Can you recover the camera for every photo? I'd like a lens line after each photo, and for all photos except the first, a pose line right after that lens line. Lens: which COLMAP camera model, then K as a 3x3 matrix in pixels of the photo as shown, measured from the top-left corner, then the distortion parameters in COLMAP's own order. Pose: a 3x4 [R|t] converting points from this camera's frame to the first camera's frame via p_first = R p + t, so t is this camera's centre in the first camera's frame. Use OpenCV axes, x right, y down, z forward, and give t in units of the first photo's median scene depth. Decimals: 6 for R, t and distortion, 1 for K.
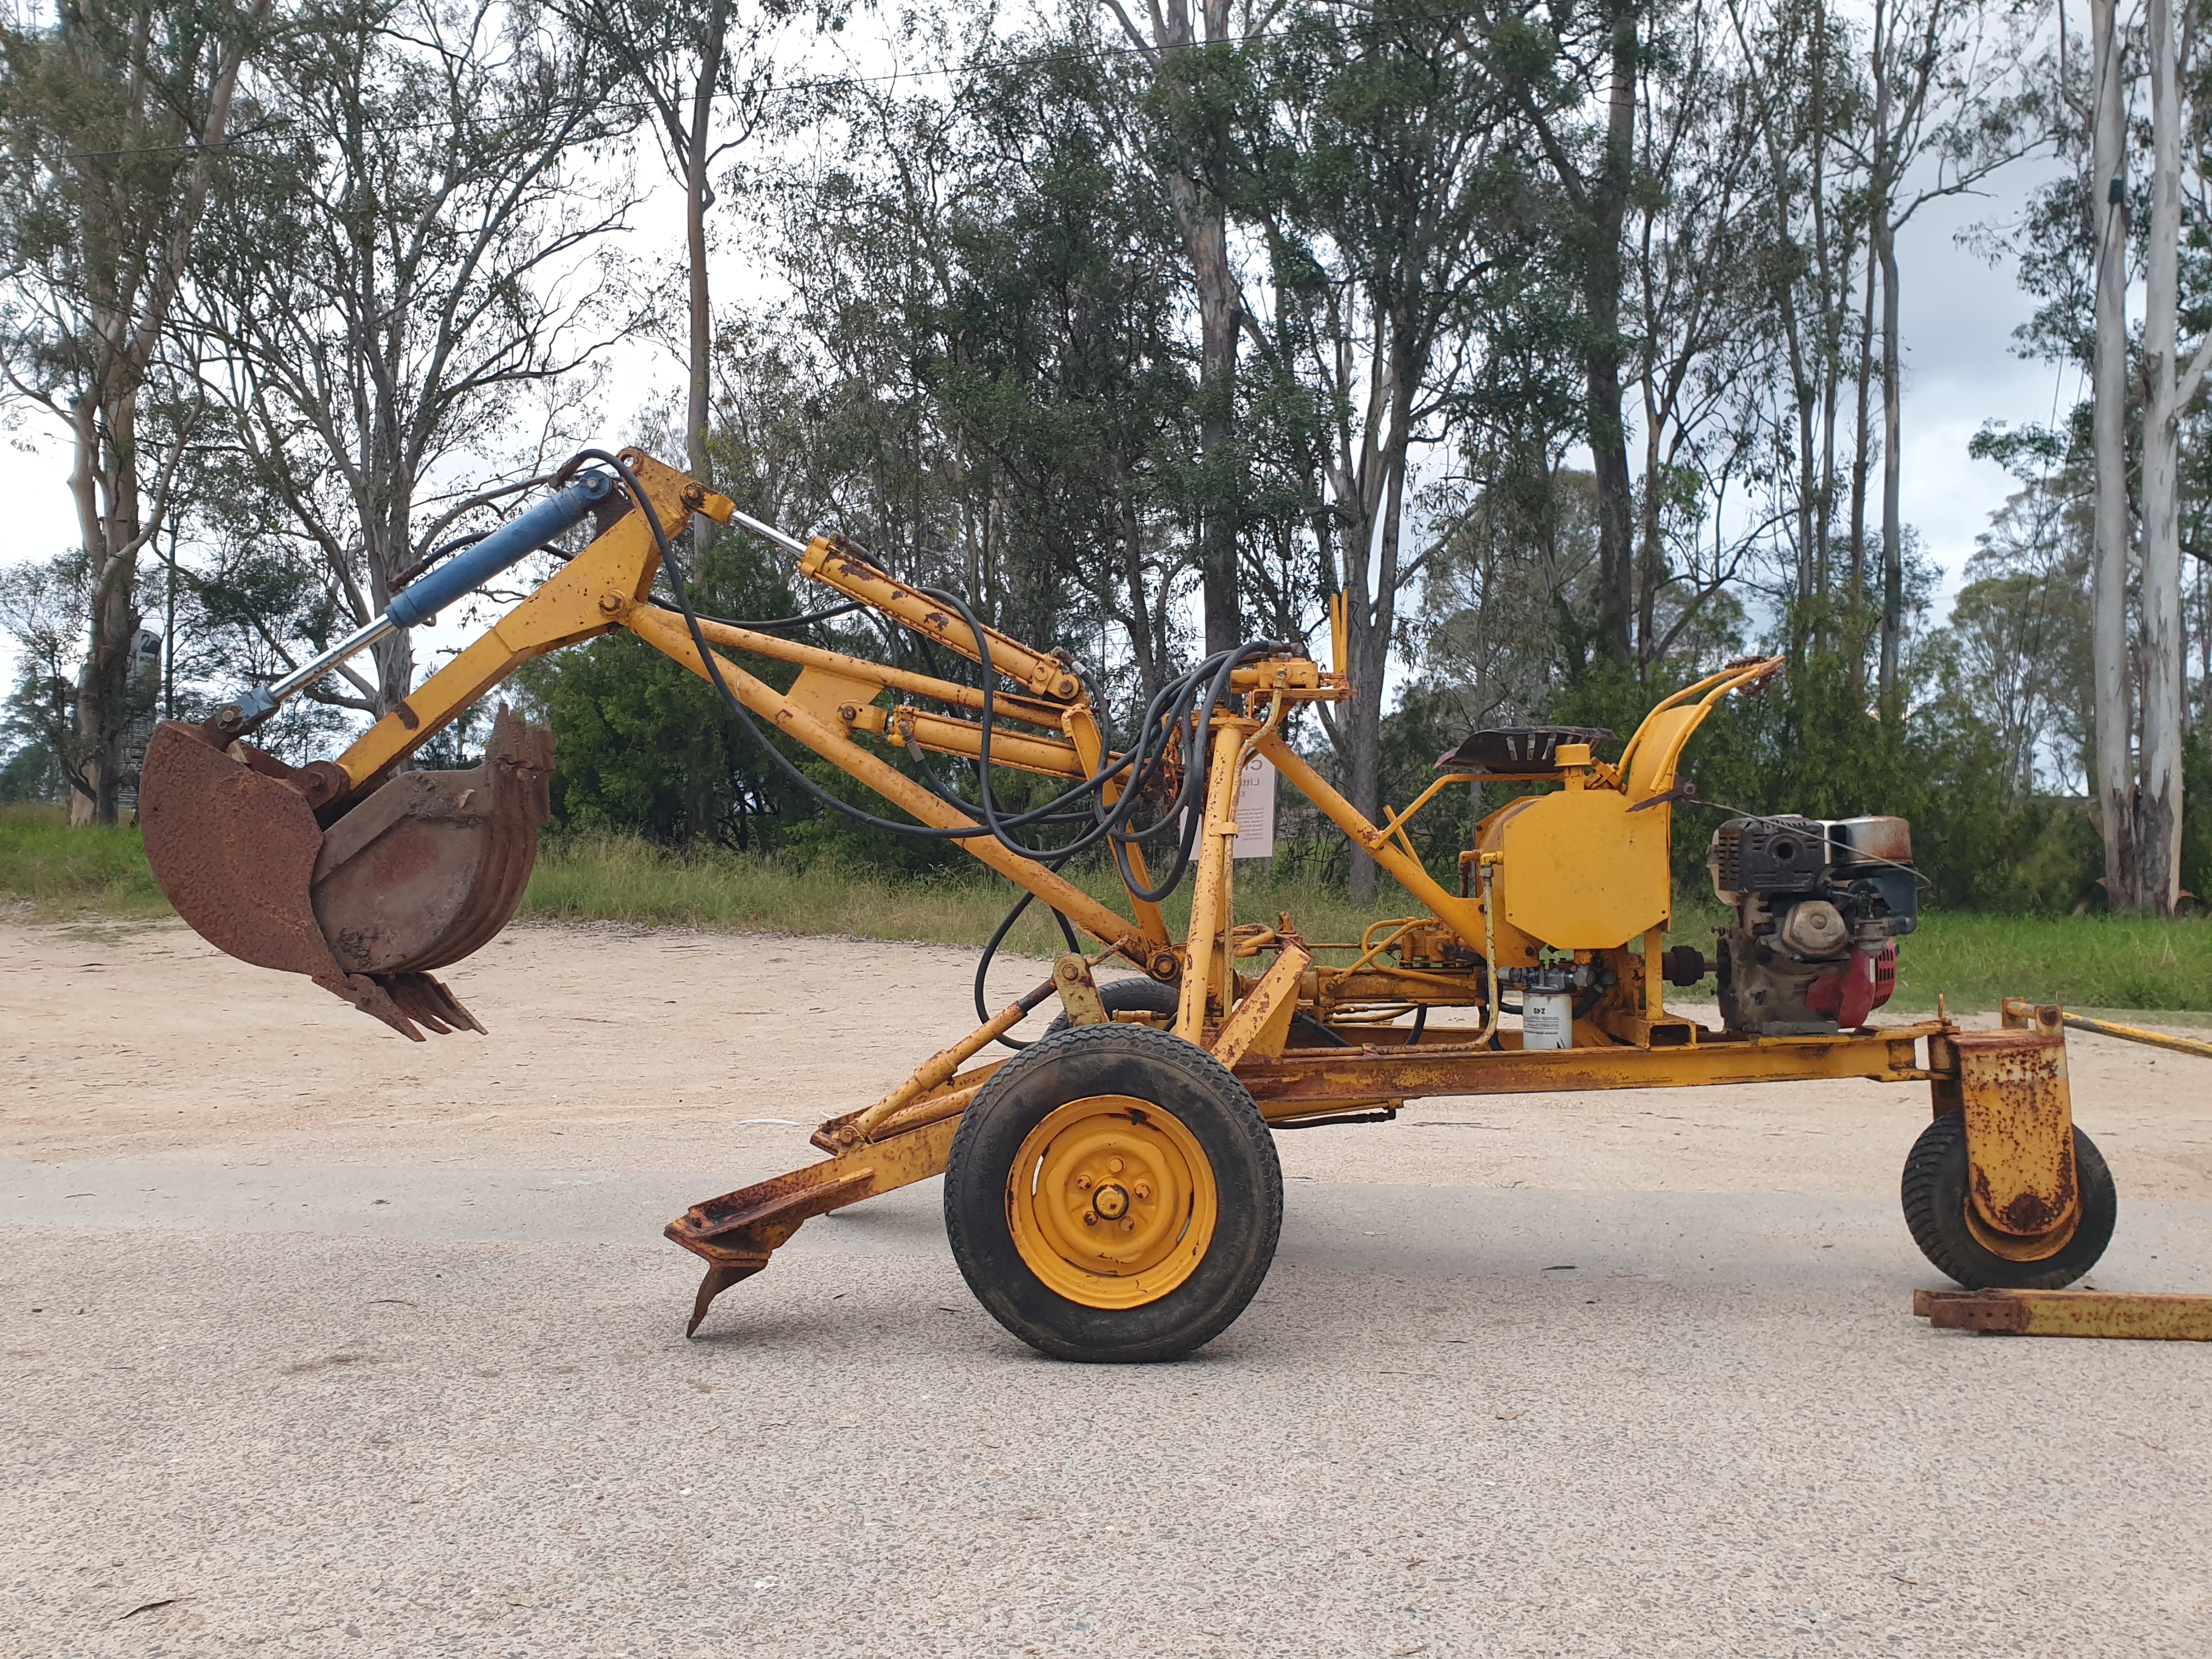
lens RADIAL K [[1822.3, 0, 1106.0], [0, 1822.3, 829.5], [0, 0, 1]] dist [0.004094, 0.009210]
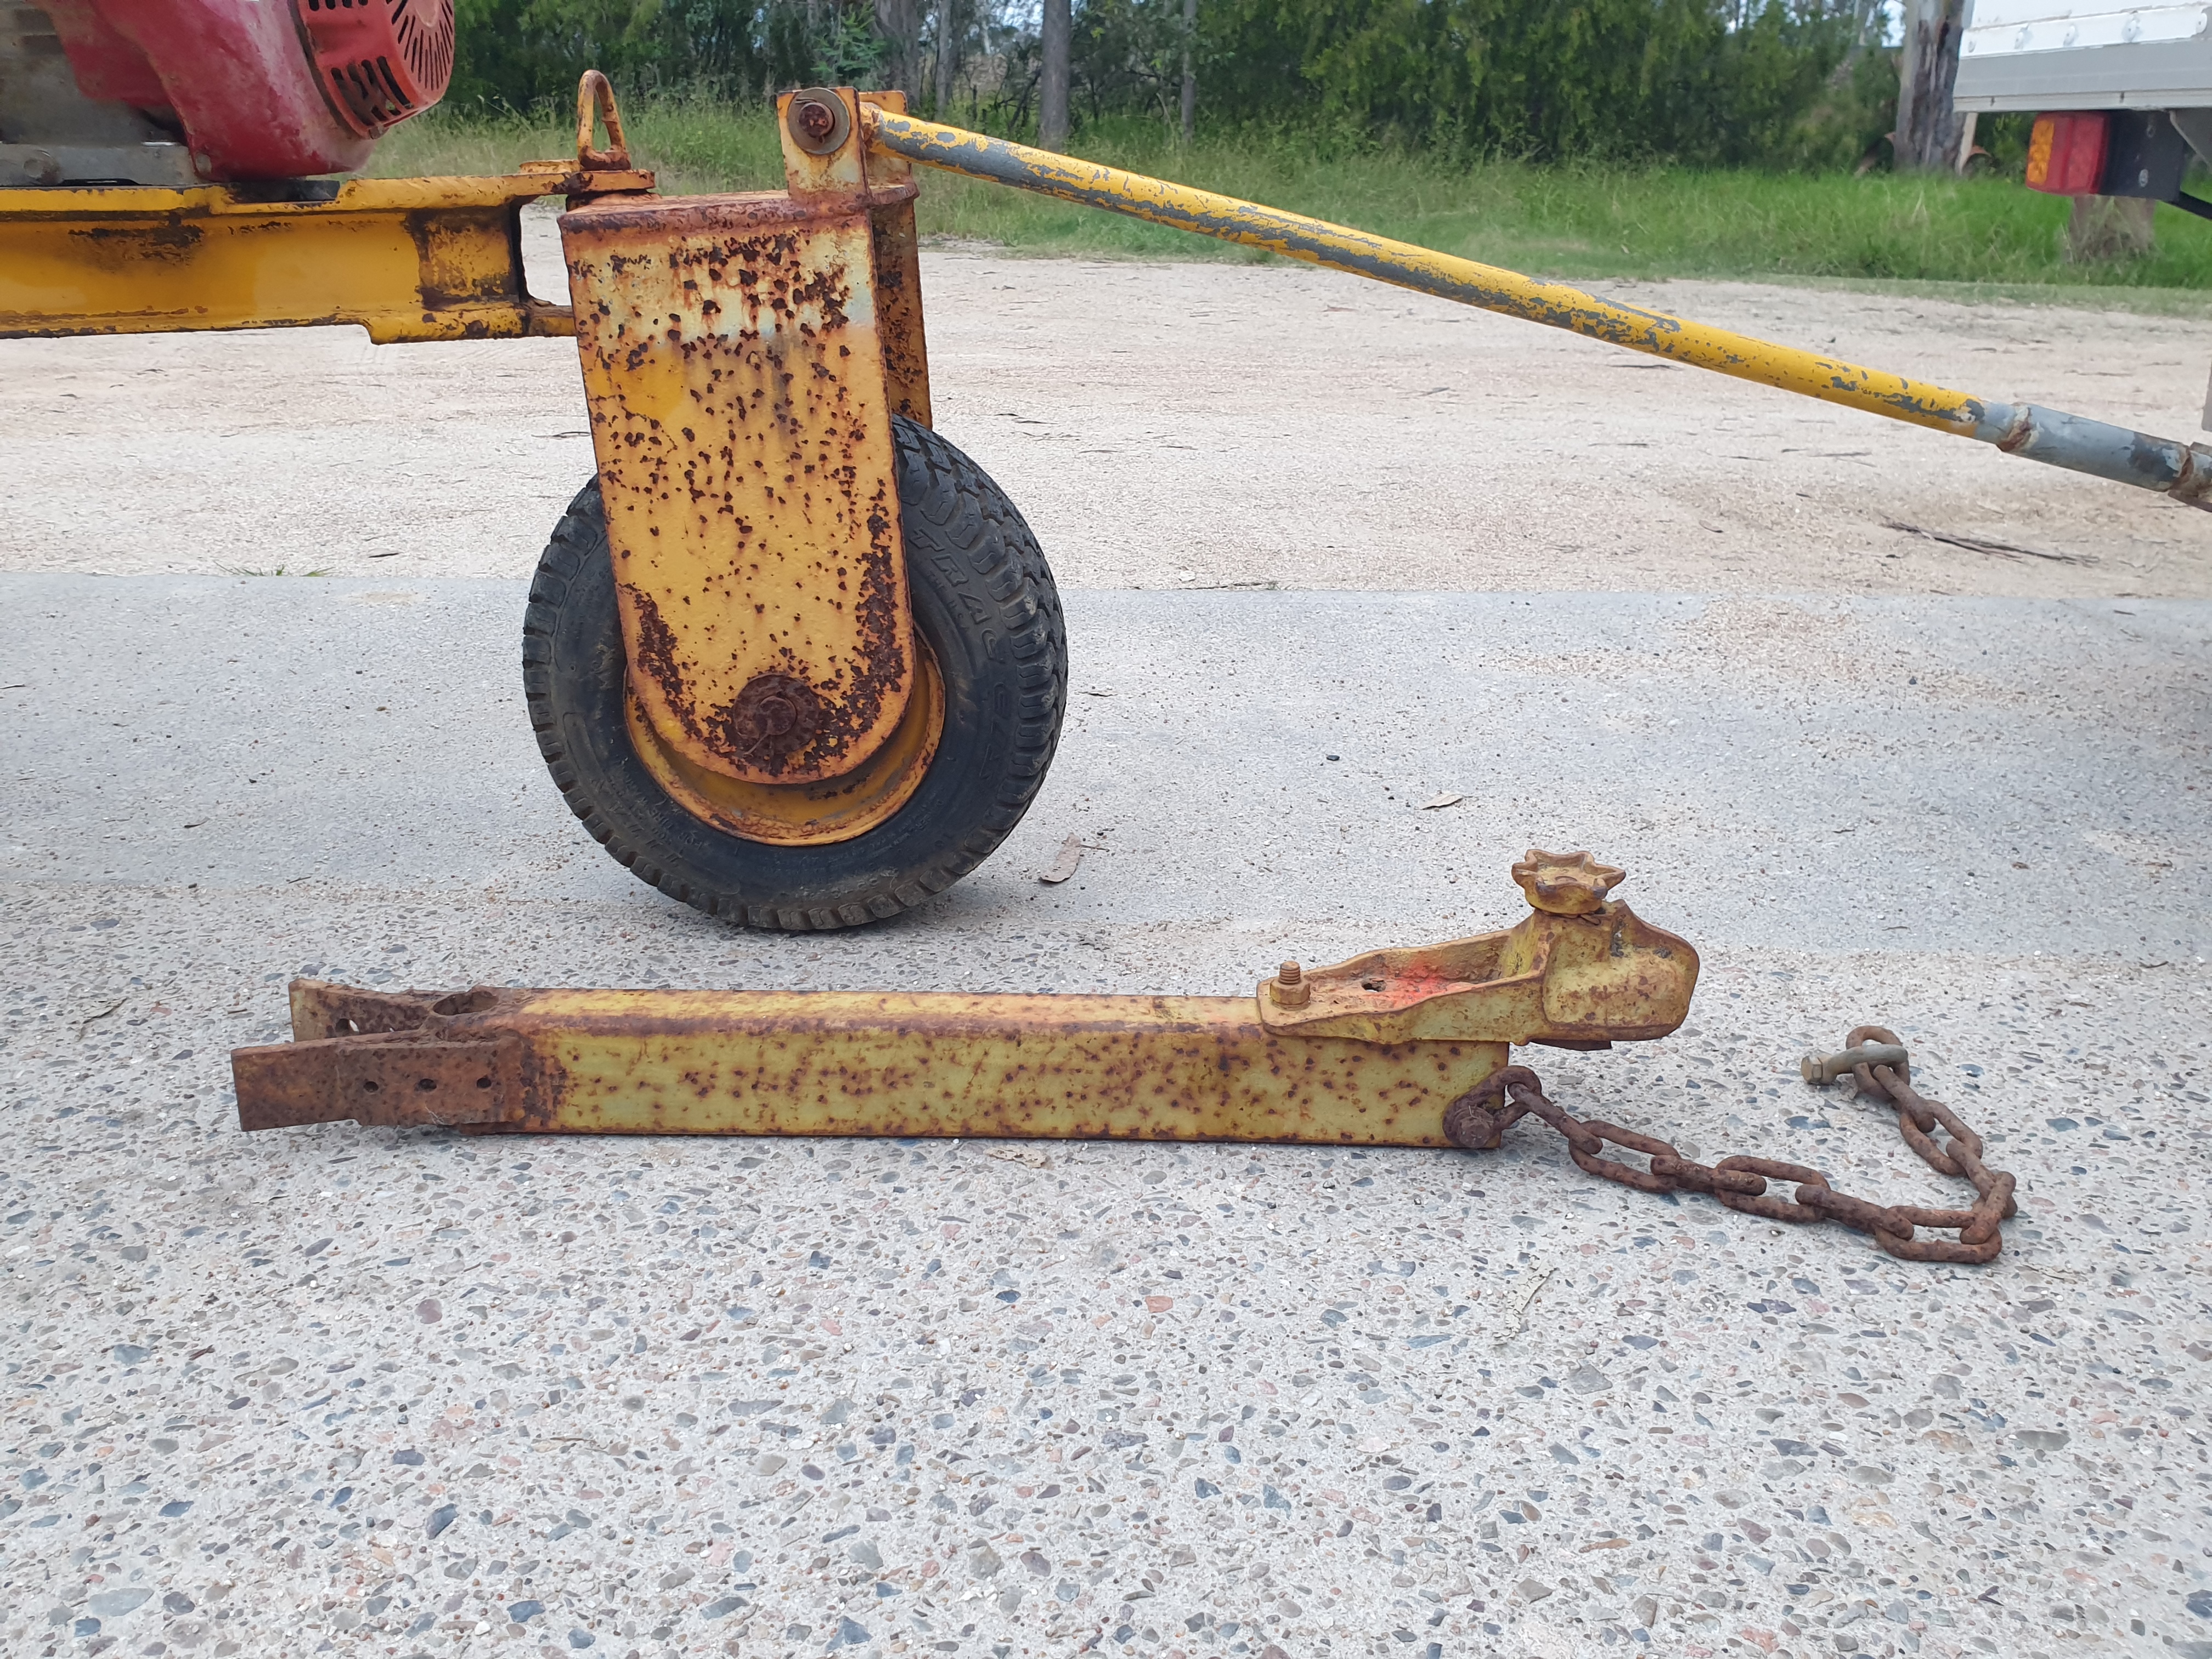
lens RADIAL K [[1822.3, 0, 1106.0], [0, 1822.3, 829.5], [0, 0, 1]] dist [0.004094, 0.009210]
pose [[0.995316, -0.021253, 0.094306, 0.532228], [-0.015815, 0.926592, 0.375735, 0.095924], [-0.095369, -0.375467, 0.921916, 0.661722]]
